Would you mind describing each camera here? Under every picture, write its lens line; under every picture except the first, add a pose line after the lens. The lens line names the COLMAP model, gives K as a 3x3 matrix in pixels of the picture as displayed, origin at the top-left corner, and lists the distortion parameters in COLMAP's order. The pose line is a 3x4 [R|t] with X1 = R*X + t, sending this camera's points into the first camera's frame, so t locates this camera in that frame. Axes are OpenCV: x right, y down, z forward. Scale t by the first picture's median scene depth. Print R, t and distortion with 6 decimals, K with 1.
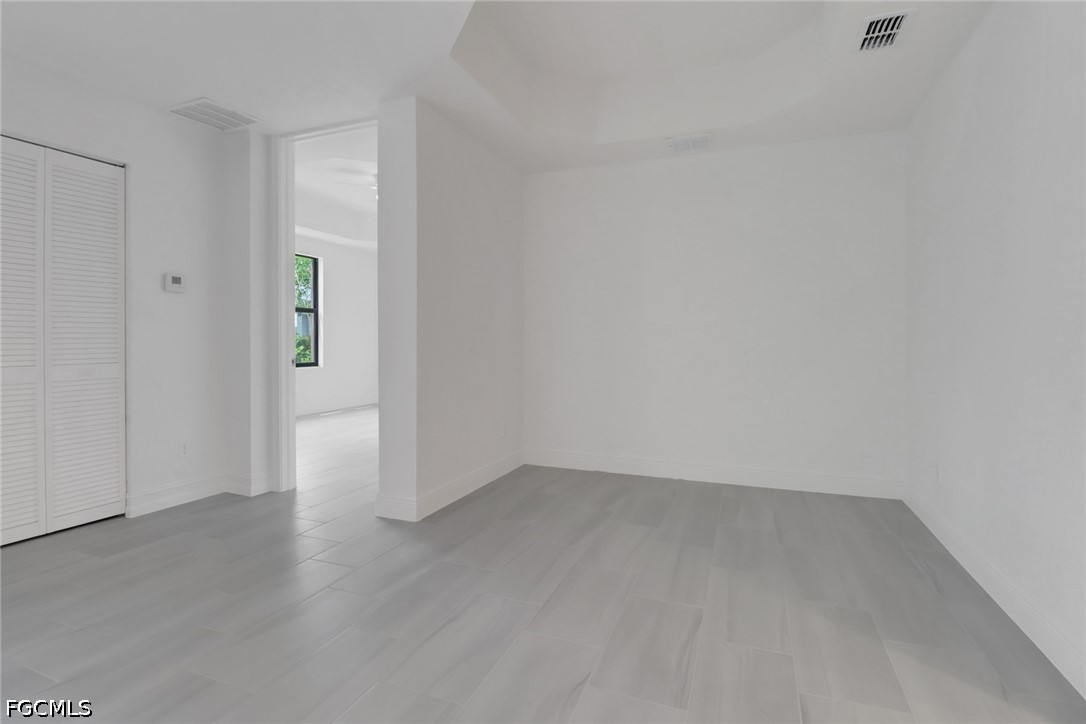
lens RADIAL K [[543.3, 0, 542.9], [0, 543.3, 353.4], [0, 0, 1]] dist [0.007287, -0.001052]
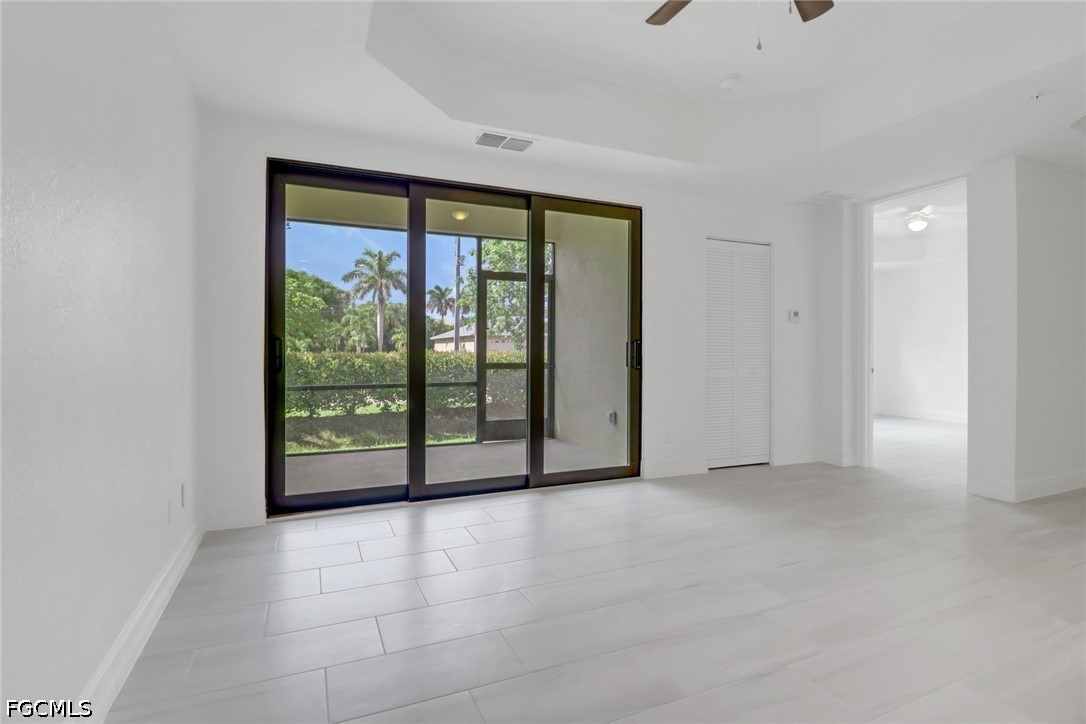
lens RADIAL K [[543.3, 0, 543.9], [0, 543.3, 352.5], [0, 0, 1]] dist [0.007287, -0.001052]
pose [[0.699987, 0.003699, -0.714146, -0.081451], [-0.013317, 0.999880, -0.007874, -0.005865], [0.714031, 0.015022, 0.699953, -0.515906]]
